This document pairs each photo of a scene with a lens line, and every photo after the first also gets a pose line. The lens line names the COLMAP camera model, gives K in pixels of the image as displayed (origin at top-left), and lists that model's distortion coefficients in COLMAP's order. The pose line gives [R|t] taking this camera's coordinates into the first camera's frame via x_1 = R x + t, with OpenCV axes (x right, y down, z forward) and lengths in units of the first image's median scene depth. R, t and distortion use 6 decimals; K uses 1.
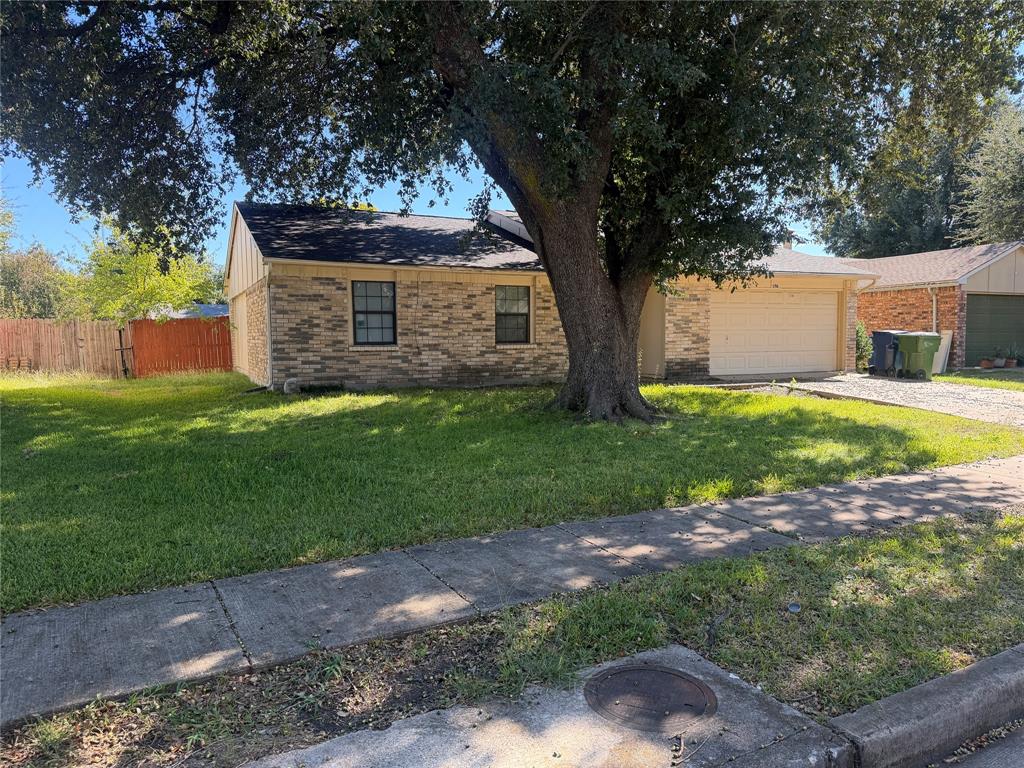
lens RADIAL K [[685.3, 0, 520.6], [0, 685.3, 385.5], [0, 0, 1]] dist [0.079727, -0.029293]
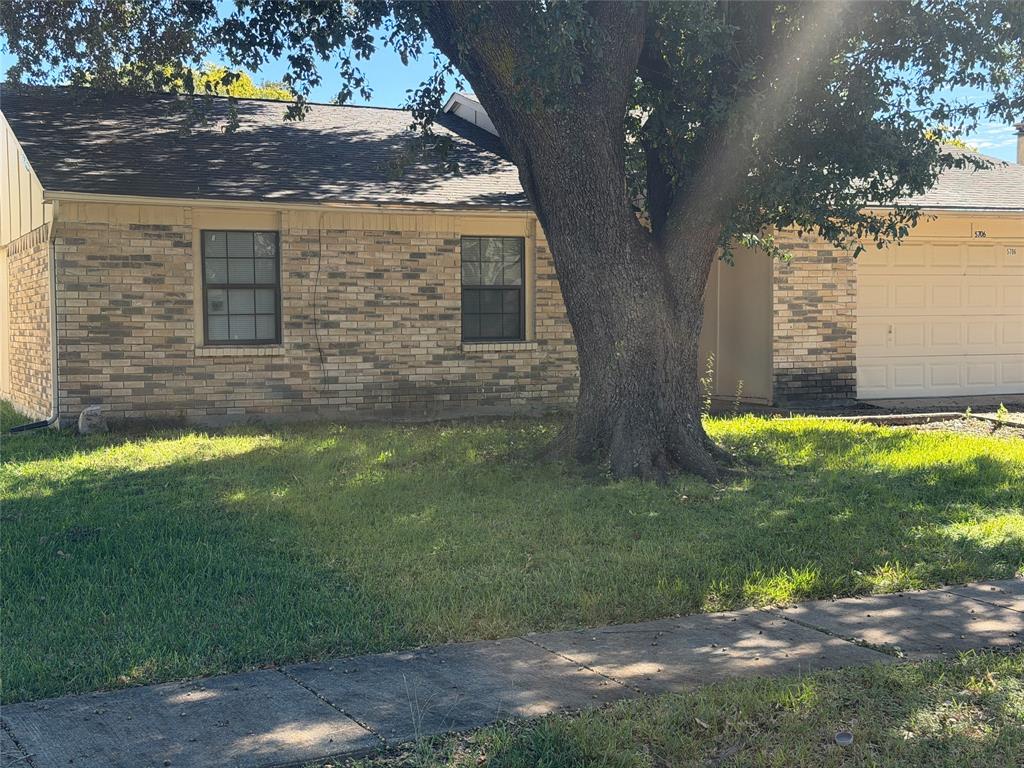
lens RADIAL K [[1373.8, 0, 513.2], [0, 1373.8, 381.2], [0, 0, 1]] dist [0.101314, 0.000000]
pose [[0.999856, -0.002088, -0.016827, 0.028023], [0.001618, 0.999609, -0.027920, 0.001534], [0.016879, 0.027889, 0.999469, -0.117148]]
